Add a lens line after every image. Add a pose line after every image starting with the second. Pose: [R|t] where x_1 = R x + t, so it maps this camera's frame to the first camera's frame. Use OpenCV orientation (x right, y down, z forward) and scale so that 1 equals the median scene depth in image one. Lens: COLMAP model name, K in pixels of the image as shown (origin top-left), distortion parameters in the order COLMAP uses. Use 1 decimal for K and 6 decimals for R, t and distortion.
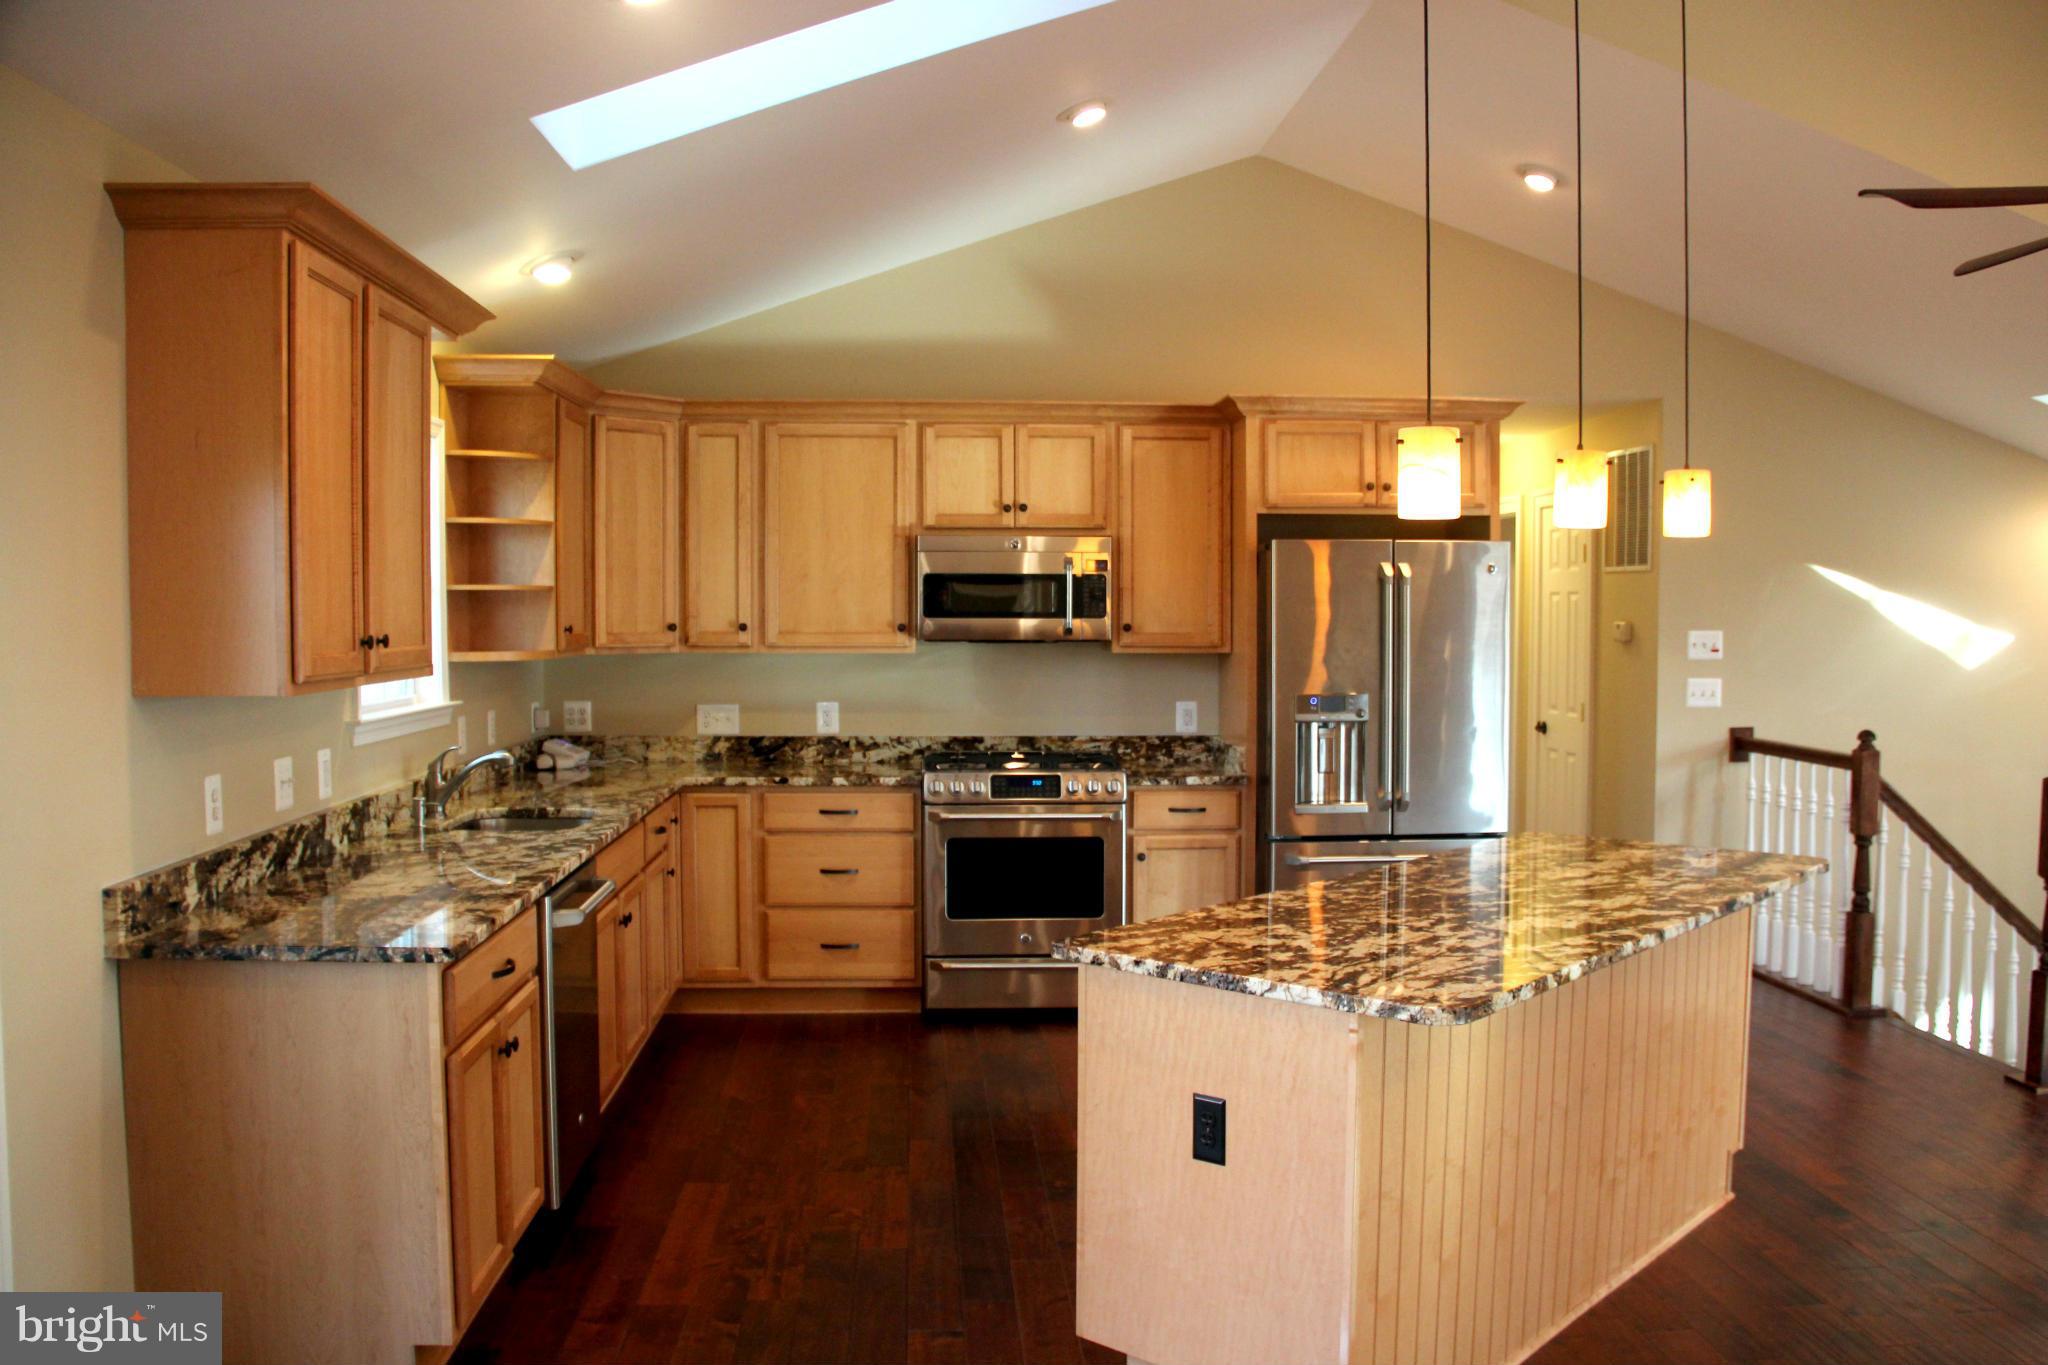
lens RADIAL K [[1726.1, 0, 1030.2], [0, 1726.1, 705.4], [0, 0, 1]] dist [-0.175098, 0.137505]
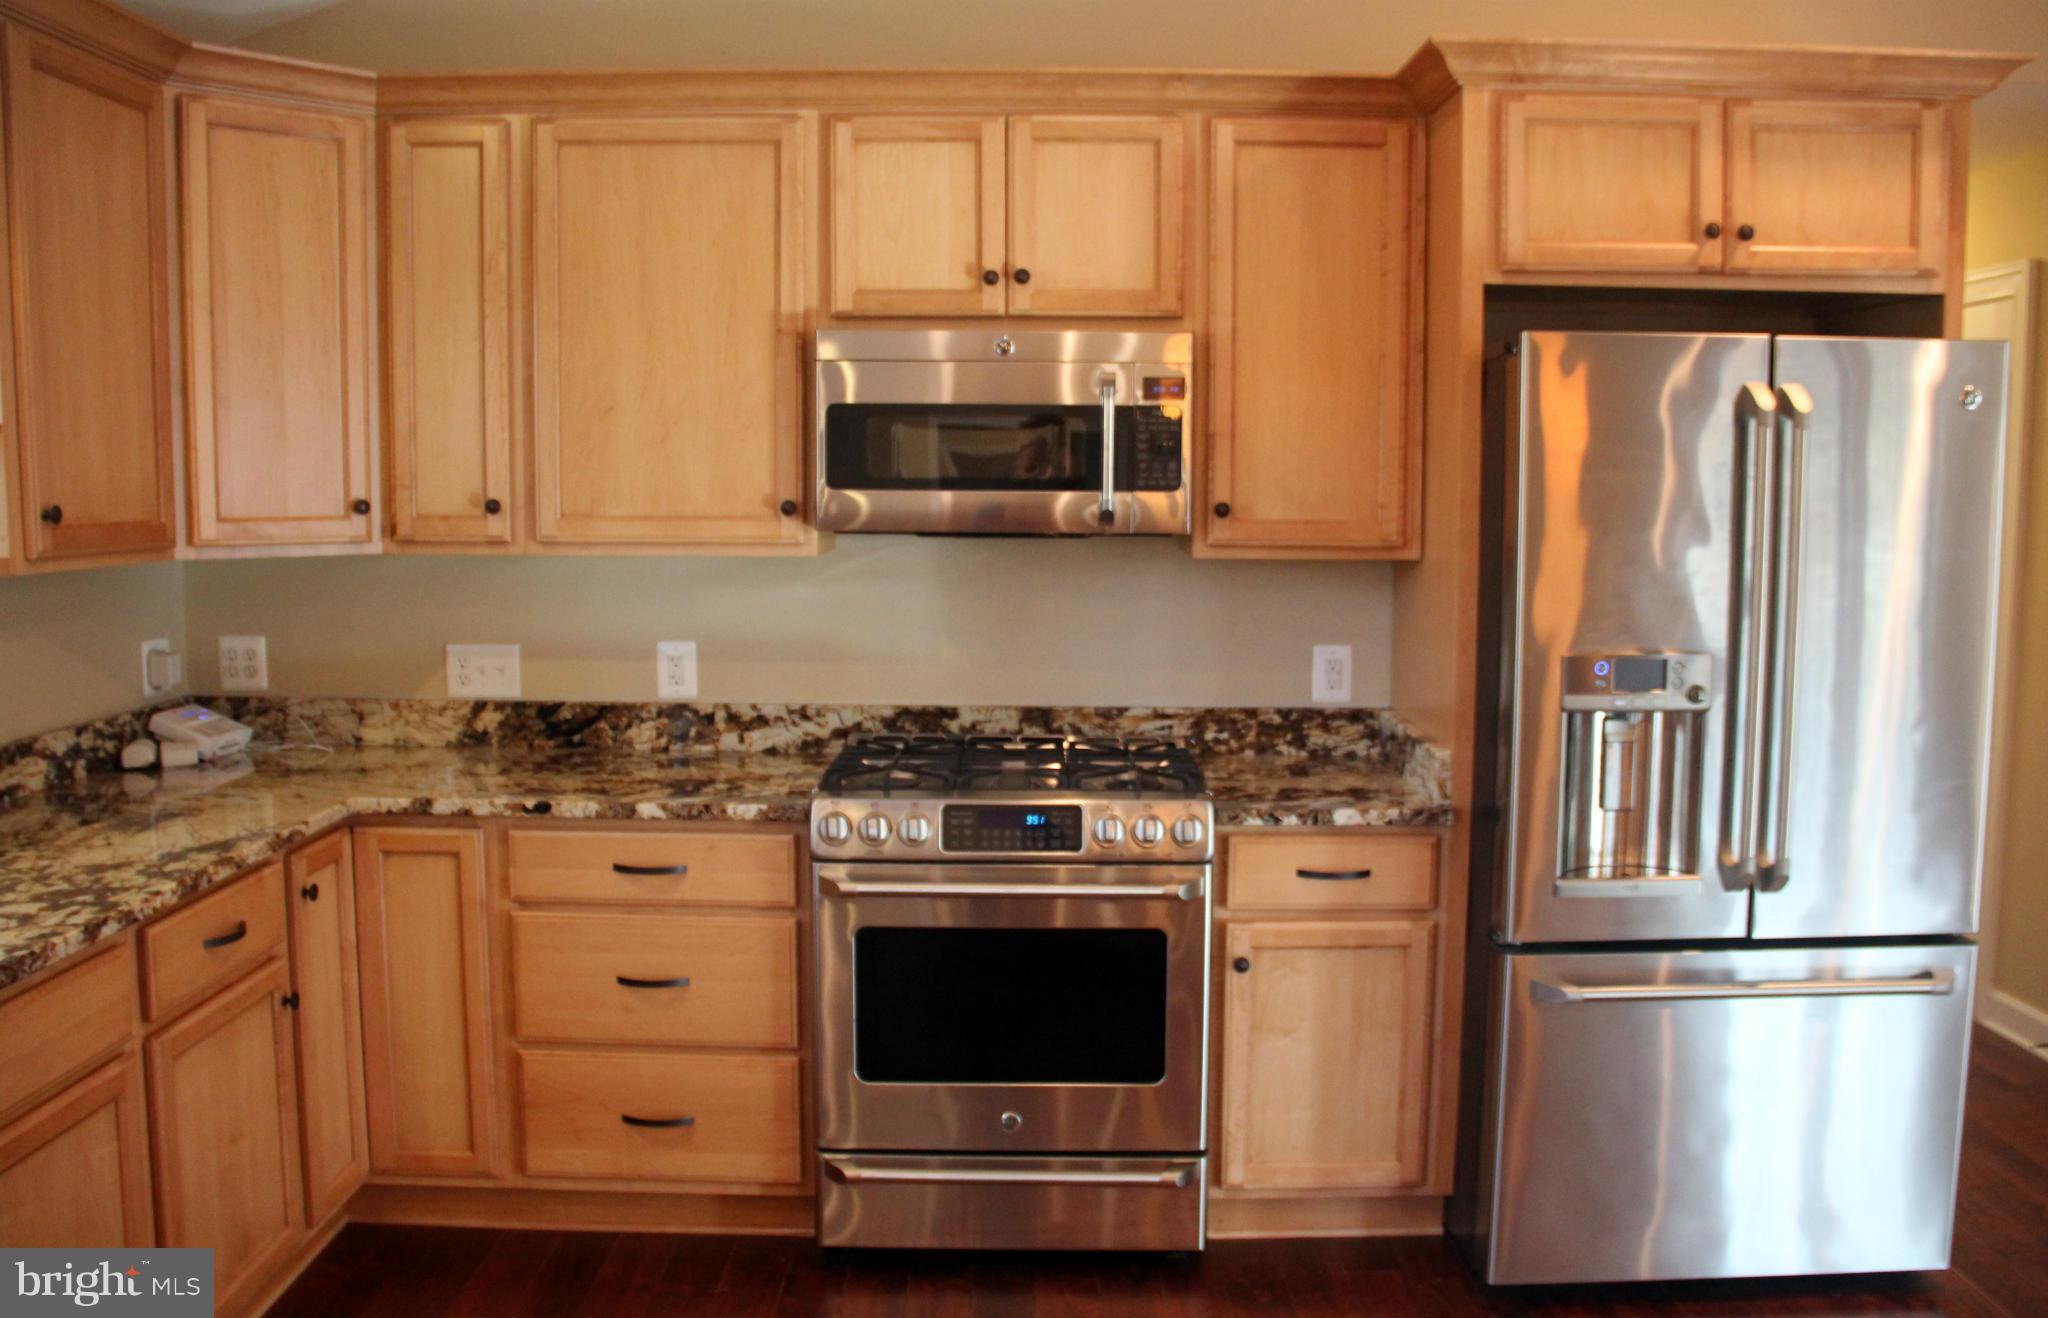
lens RADIAL K [[1730.6, 0, 1048.9], [0, 1730.6, 652.3], [0, 0, 1]] dist [-0.169631, 0.108858]
pose [[0.998152, 0.011379, -0.059691, 0.036215], [-0.008646, 0.998911, 0.045853, -0.026008], [0.060148, -0.045252, 0.997163, 0.483907]]
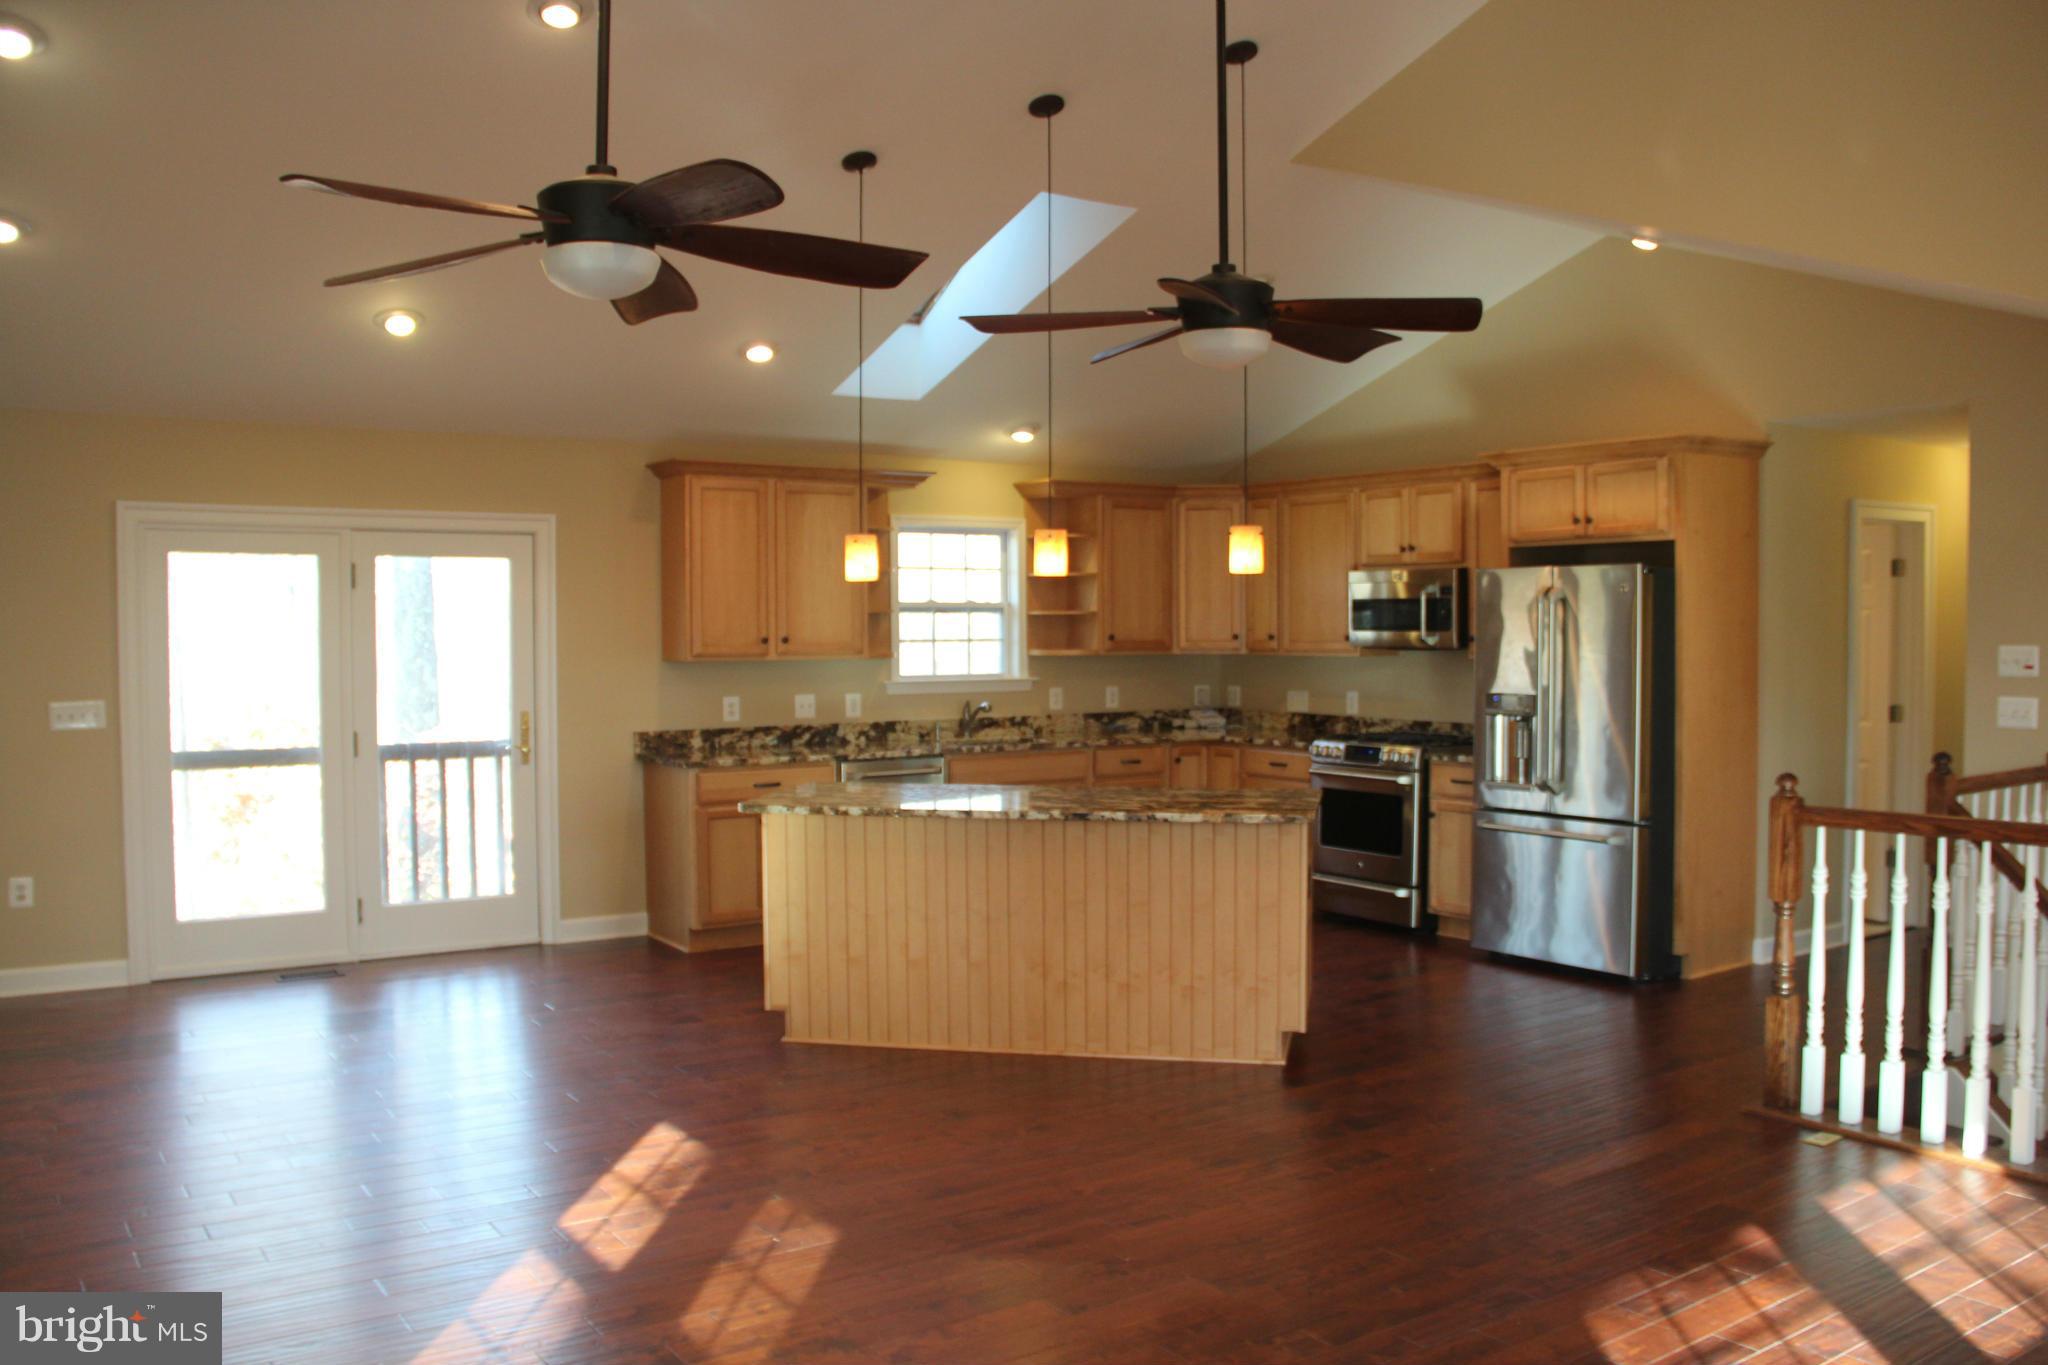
lens RADIAL K [[1685.4, 0, 1078.3], [0, 1685.4, 754.9], [0, 0, 1]] dist [-0.179670, 0.130016]
pose [[0.534671, 0.060122, -0.842919, 0.960758], [-0.042181, 0.998121, 0.044436, -0.001950], [0.844007, 0.011797, 0.536203, 0.091553]]
